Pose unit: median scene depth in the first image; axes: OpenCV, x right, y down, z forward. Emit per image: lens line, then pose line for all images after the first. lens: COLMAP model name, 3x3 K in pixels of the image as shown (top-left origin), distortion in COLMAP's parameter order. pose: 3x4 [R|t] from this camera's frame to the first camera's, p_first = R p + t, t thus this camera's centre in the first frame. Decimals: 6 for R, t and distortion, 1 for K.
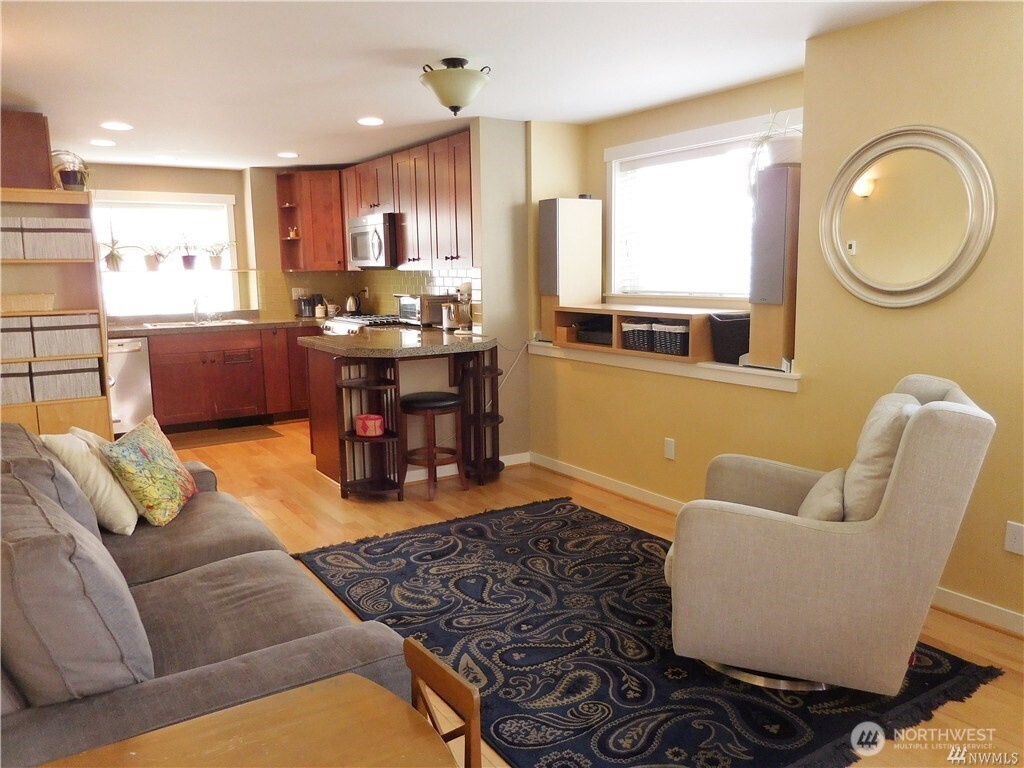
lens RADIAL K [[786.2, 0, 514.0], [0, 786.2, 383.3], [0, 0, 1]] dist [-0.012434, 0.009957]
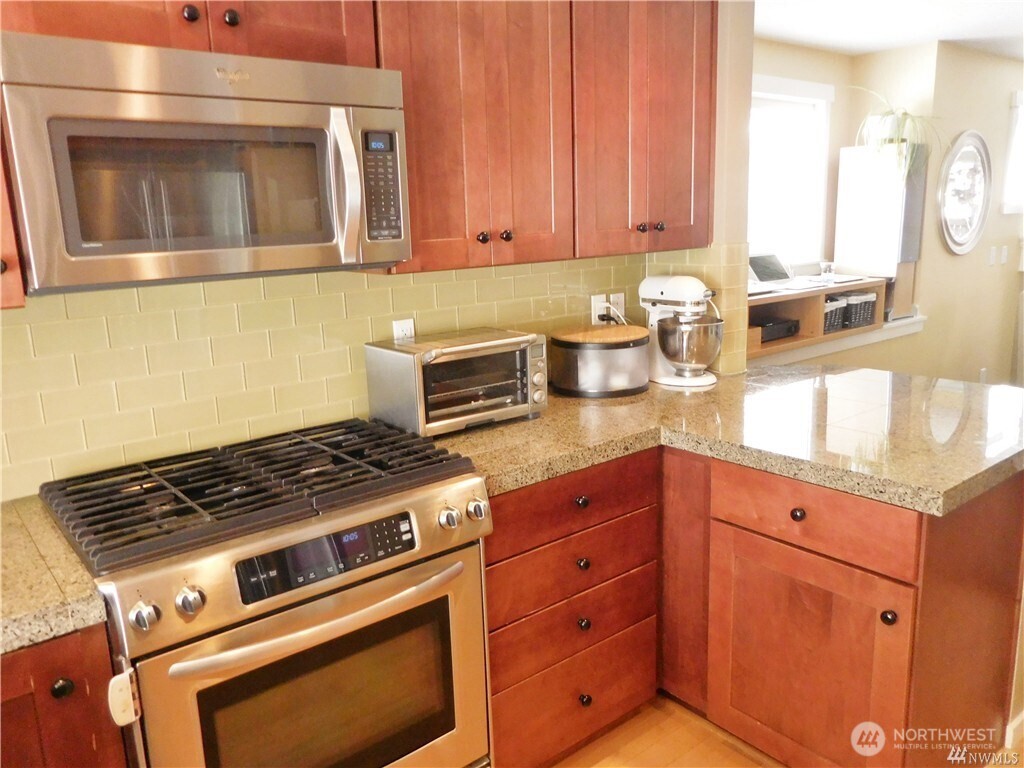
lens RADIAL K [[786.2, 0, 511.4], [0, 786.2, 380.8], [0, 0, 1]] dist [-0.012434, 0.009957]
pose [[-0.105483, -0.182004, 0.977624, -0.531168], [0.182757, 0.962815, 0.198966, -0.182654], [-0.977483, 0.199656, -0.068298, 1.148691]]
